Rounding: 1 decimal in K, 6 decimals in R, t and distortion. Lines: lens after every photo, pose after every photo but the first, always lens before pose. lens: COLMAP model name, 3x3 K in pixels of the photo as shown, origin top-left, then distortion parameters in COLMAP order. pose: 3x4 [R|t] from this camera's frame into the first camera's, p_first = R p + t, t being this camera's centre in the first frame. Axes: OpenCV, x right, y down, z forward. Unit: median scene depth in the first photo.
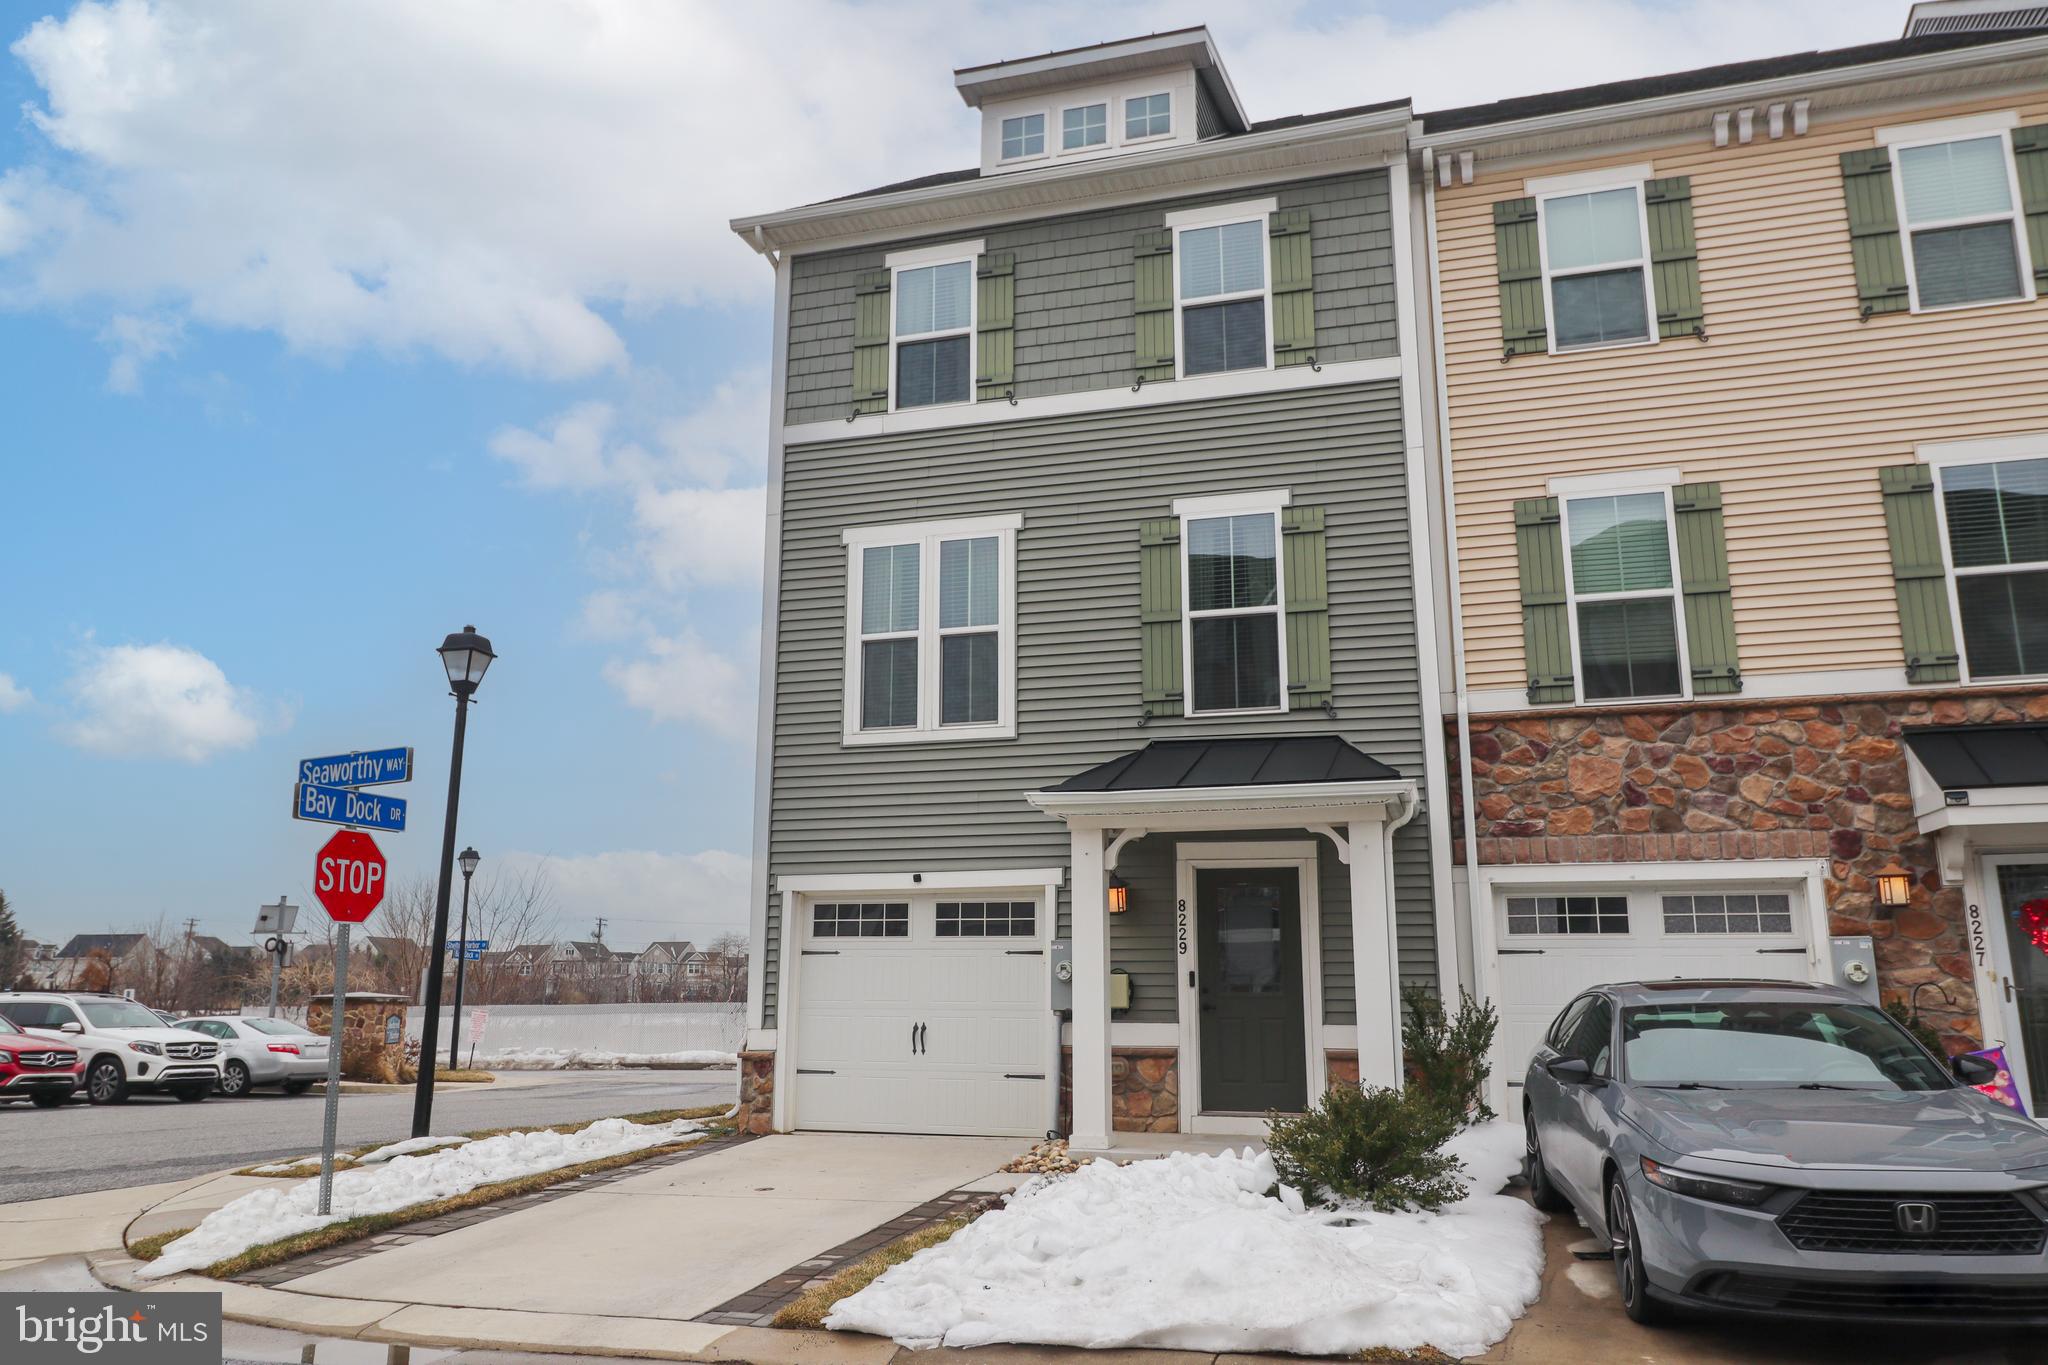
lens RADIAL K [[1487.7, 0, 1034.2], [0, 1487.7, 680.6], [0, 0, 1]] dist [0.009194, -0.003087]
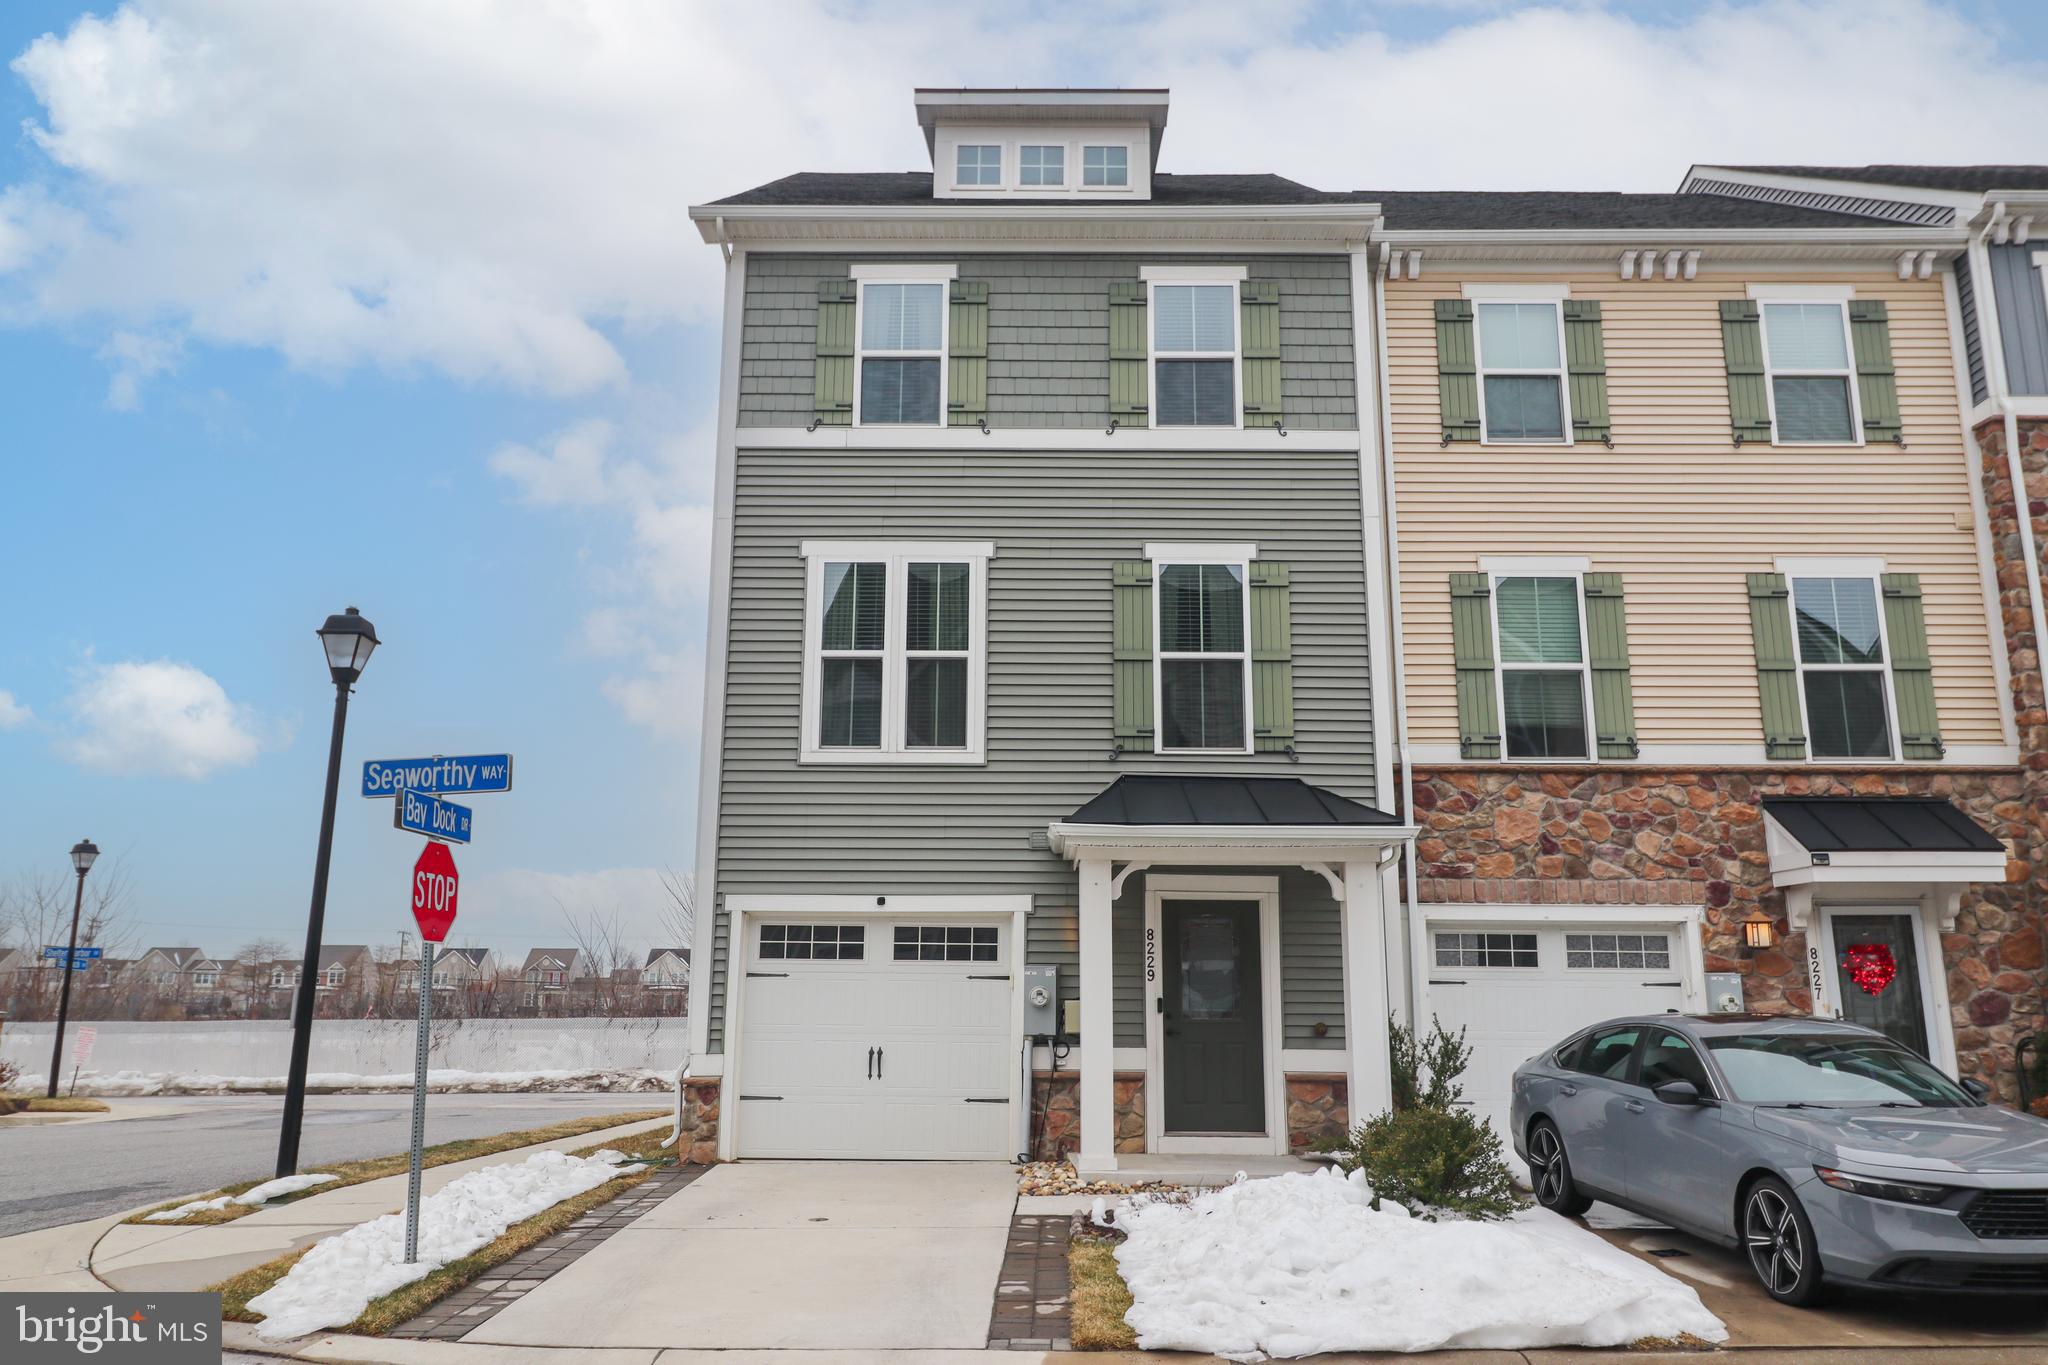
lens RADIAL K [[1517.1, 0, 1043.2], [0, 1517.1, 680.8], [0, 0, 1]] dist [0.009540, -0.002620]
pose [[0.960467, 0.063871, 0.270969, -0.278919], [-0.062346, 0.997953, -0.014240, -0.006500], [-0.271323, -0.003216, 0.962483, -0.002087]]
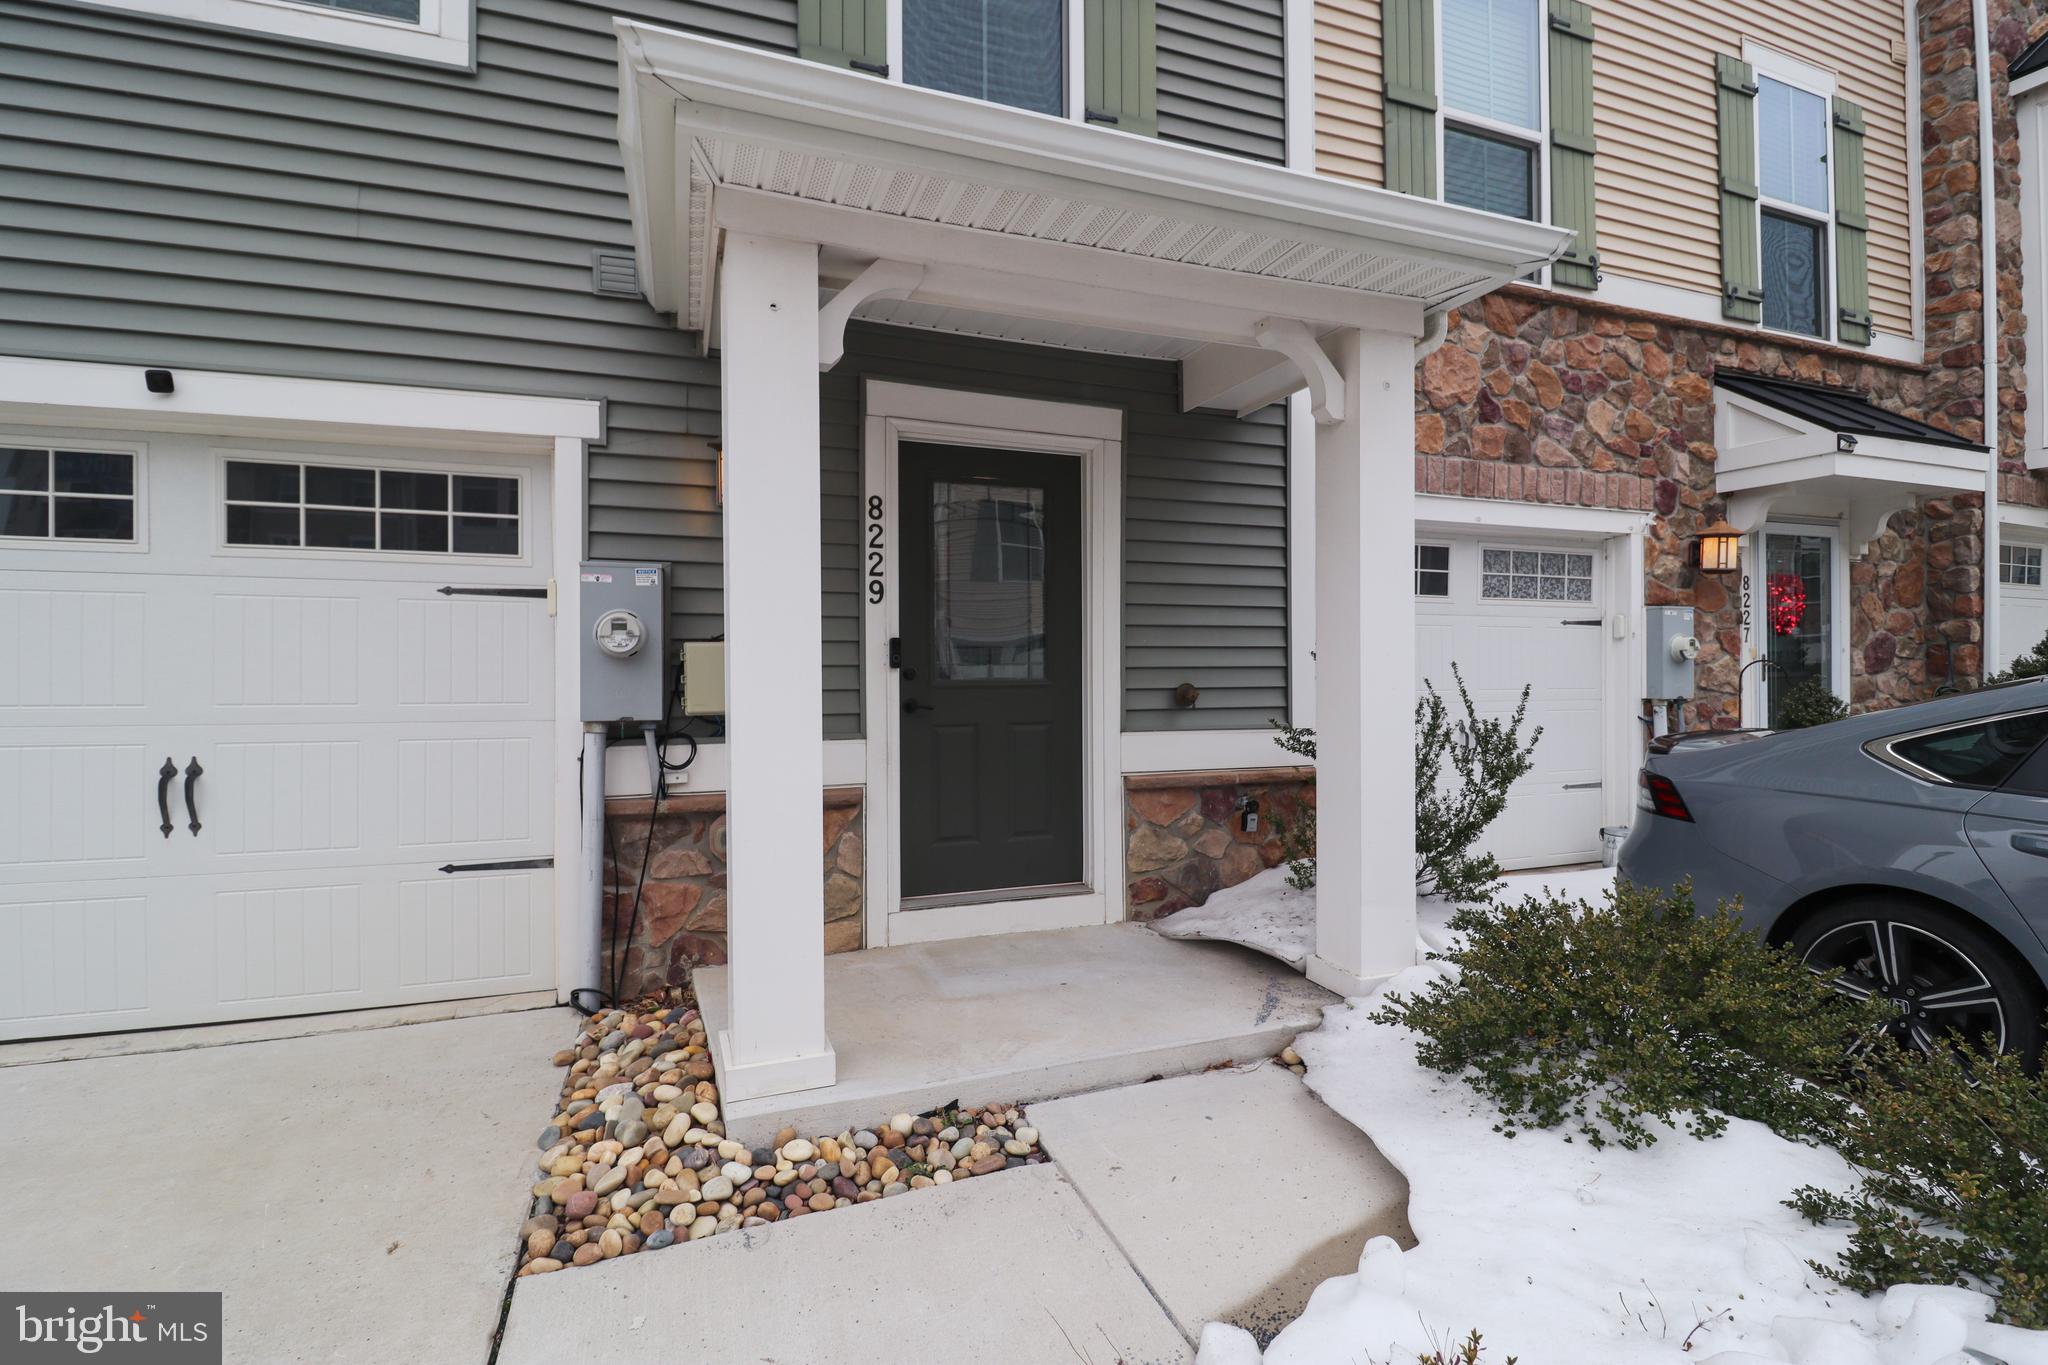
lens RADIAL K [[944.4, 0, 1043.6], [0, 944.4, 672.2], [0, 0, 1]] dist [0.000767, -0.012998]
pose [[0.797365, -0.007492, 0.603451, -0.047390], [-0.123263, 0.976822, 0.175000, 0.146428], [-0.590776, -0.213922, 0.777960, 0.728658]]
